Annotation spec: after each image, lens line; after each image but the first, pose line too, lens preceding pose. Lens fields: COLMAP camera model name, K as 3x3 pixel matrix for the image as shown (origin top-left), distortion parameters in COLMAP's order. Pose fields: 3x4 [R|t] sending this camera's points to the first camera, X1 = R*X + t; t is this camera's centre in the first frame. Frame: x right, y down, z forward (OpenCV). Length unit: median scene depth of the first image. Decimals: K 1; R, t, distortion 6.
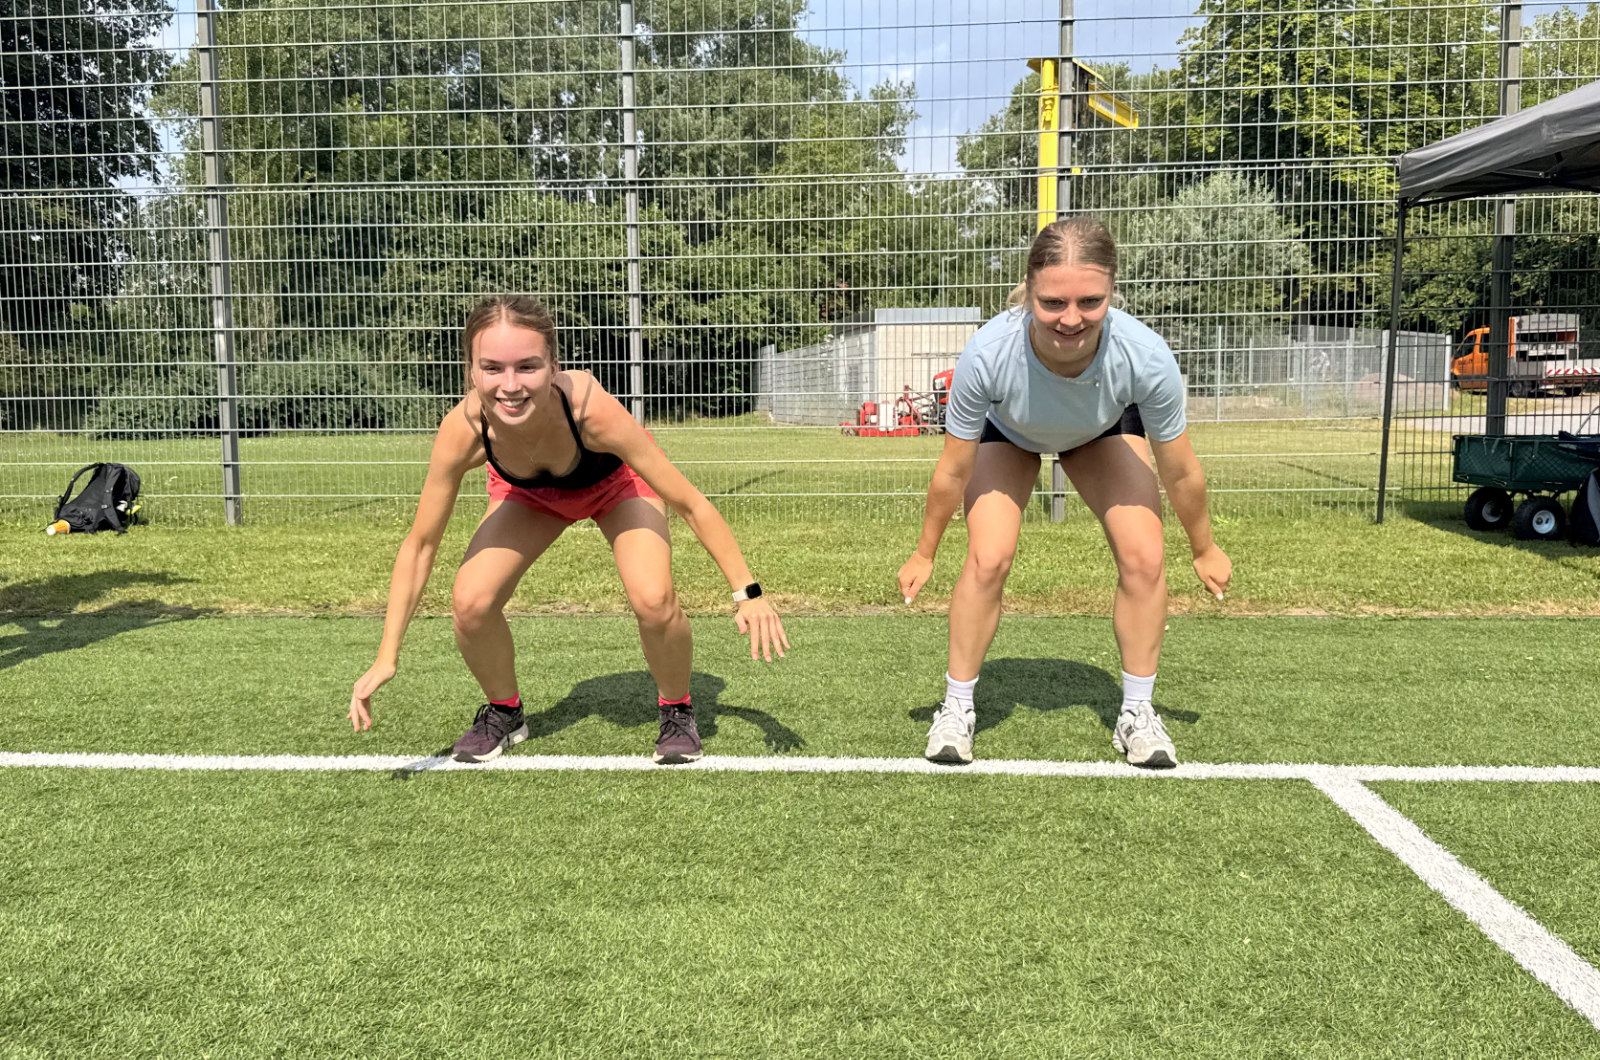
lens RADIAL K [[1363.6, 0, 800.0], [0, 1363.6, 530.0], [0, 0, 1]] dist [0.078360, -0.177593]
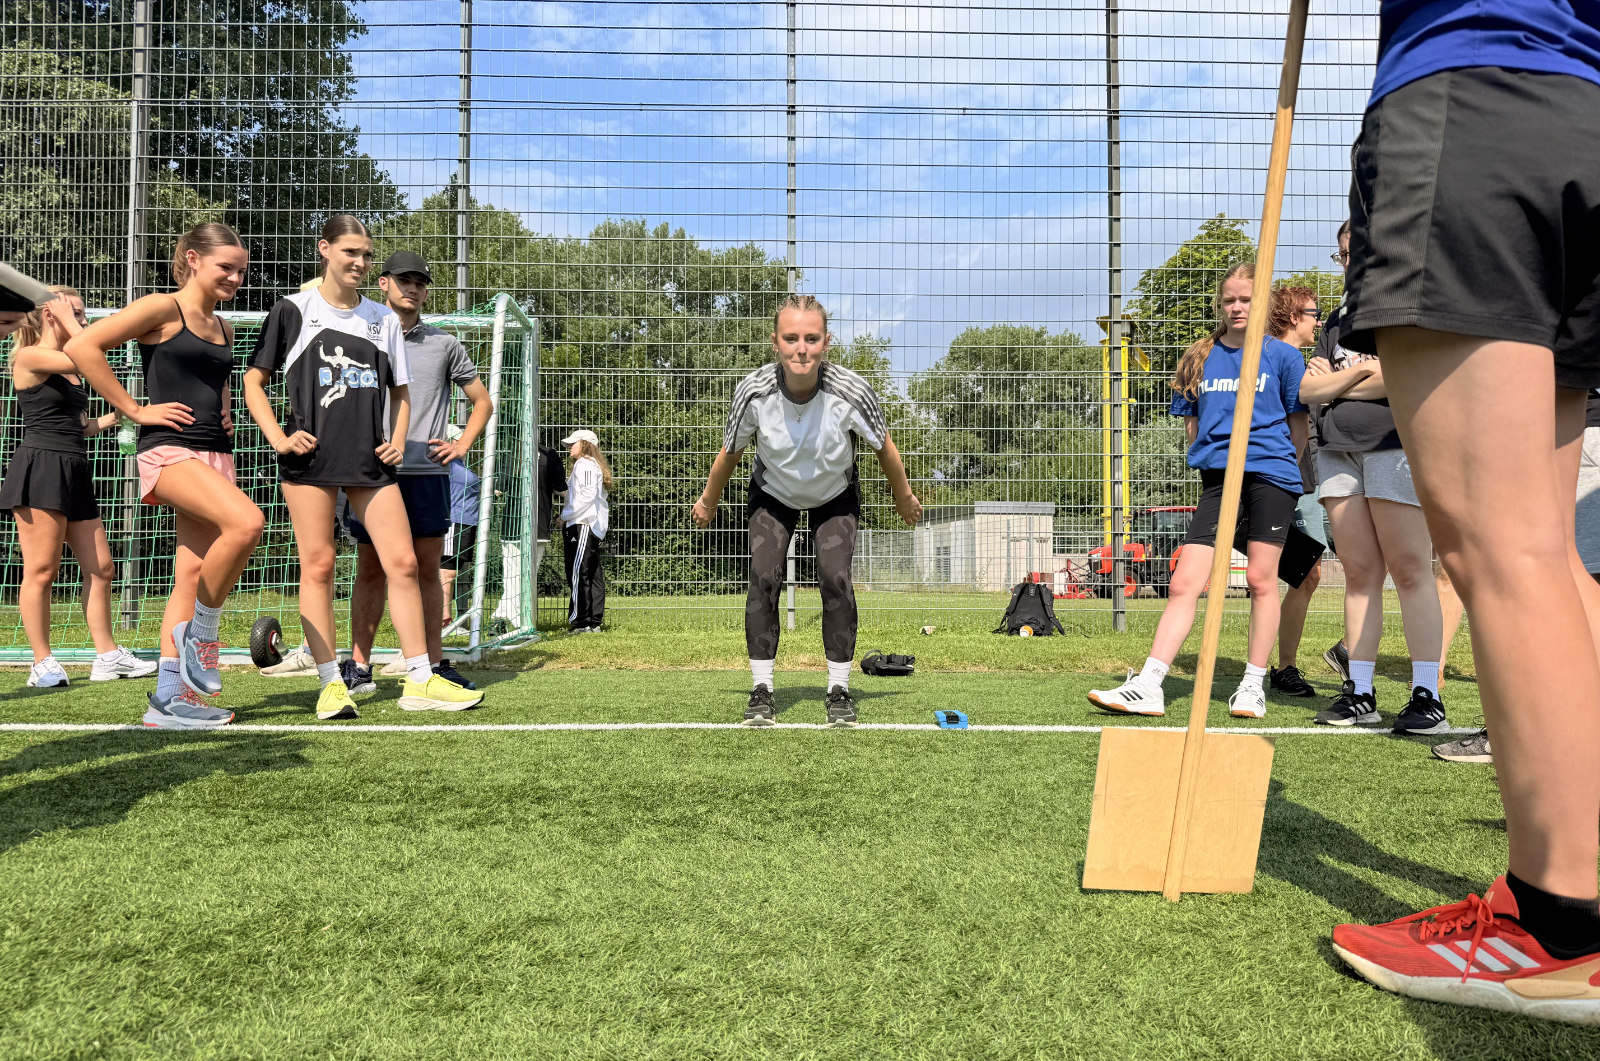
lens RADIAL K [[1116.6, 0, 800.0], [0, 1116.6, 530.5], [0, 0, 1]] dist [0.114962, -0.172317]
pose [[0.995317, 0.017016, 0.095152, -0.144881], [-0.003218, 0.989670, -0.143327, 0.009123], [-0.096608, 0.142350, 0.985091, 0.001038]]
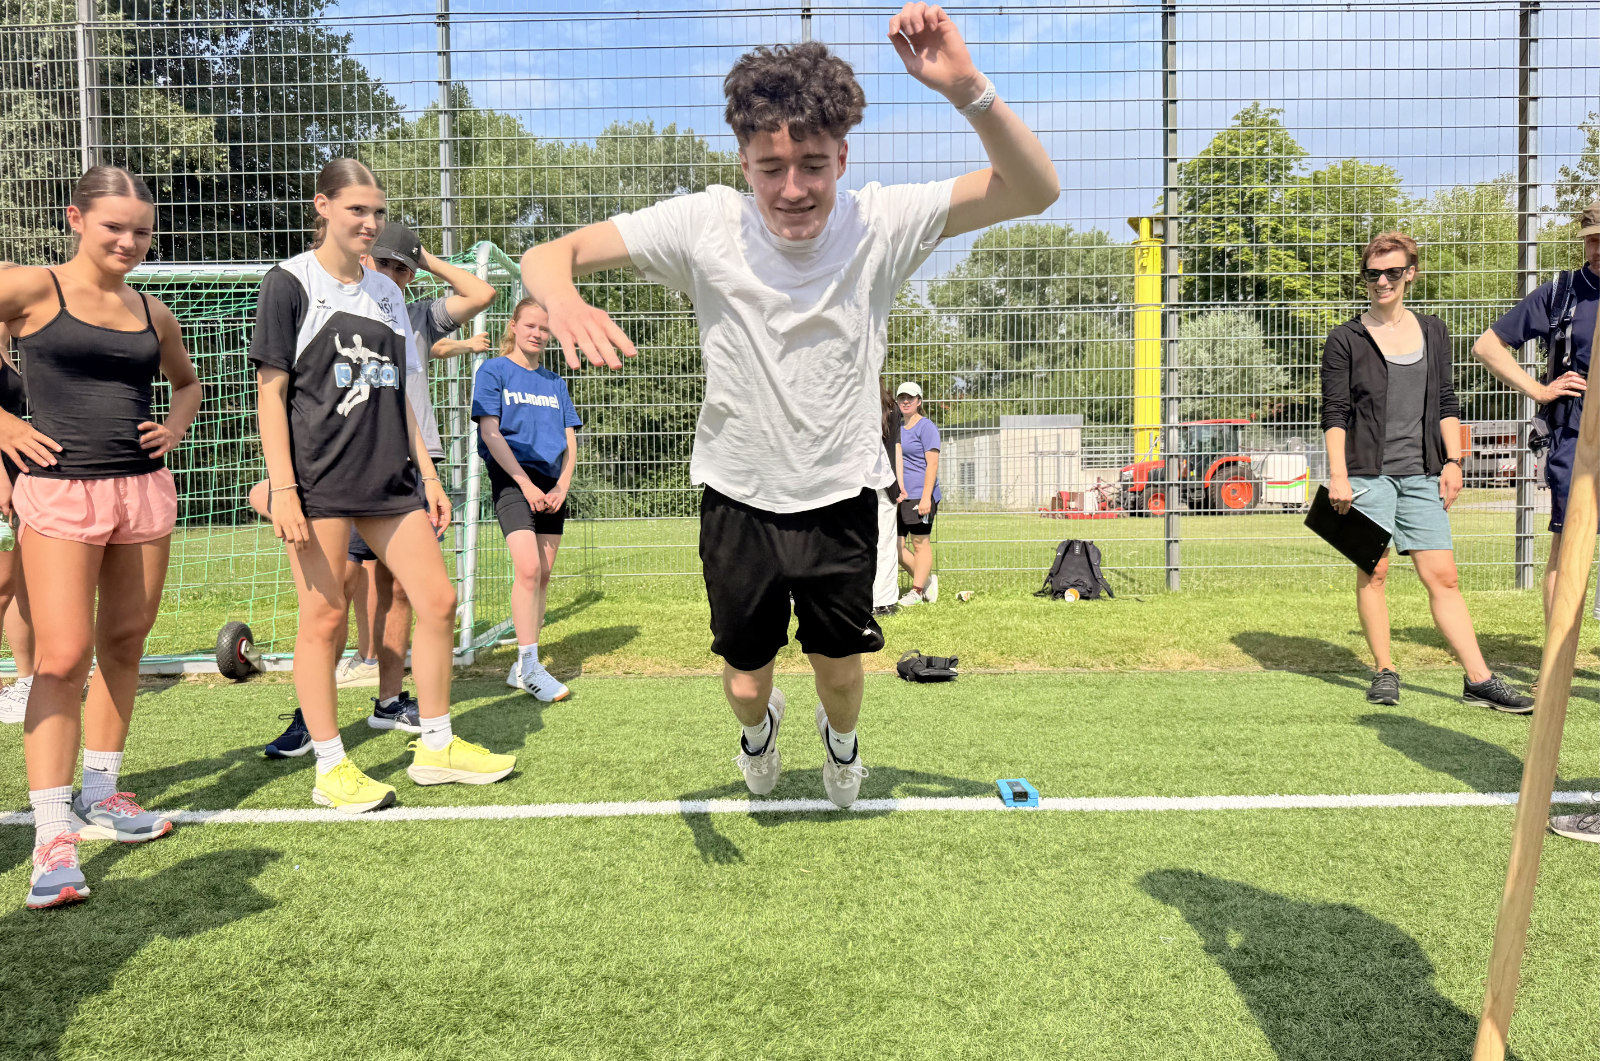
lens RADIAL K [[1125.9, 0, 800.0], [0, 1125.9, 530.5], [0, 0, 1]] dist [0.058276, -0.066230]
pose [[0.996935, -0.006347, 0.077971, -0.144238], [0.011182, 0.998030, -0.061740, -0.000189], [-0.077425, 0.062423, 0.995042, 0.013773]]
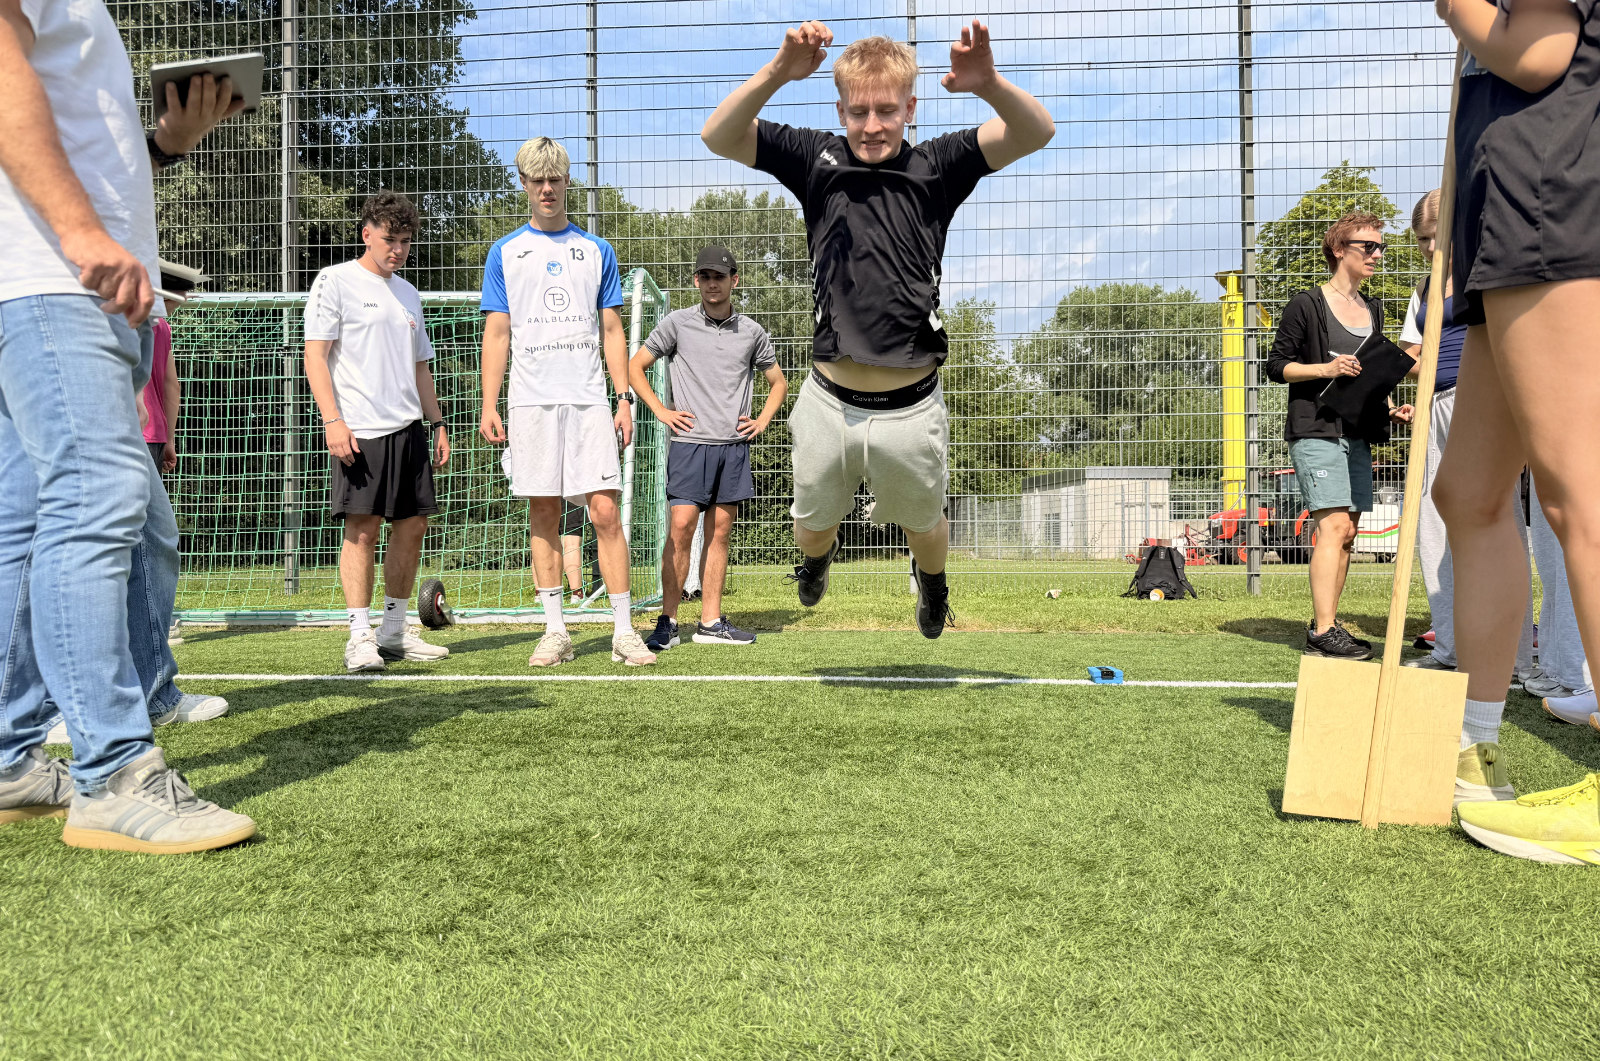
lens RADIAL K [[1125.9, 0, 800.0], [0, 1125.9, 530.5], [0, 0, 1]] dist [0.058276, -0.066230]
pose [[0.999963, 0.006253, 0.005841, -0.148777], [-0.005532, 0.993218, -0.116131, 0.010177], [-0.006528, 0.116095, 0.993217, -0.001279]]
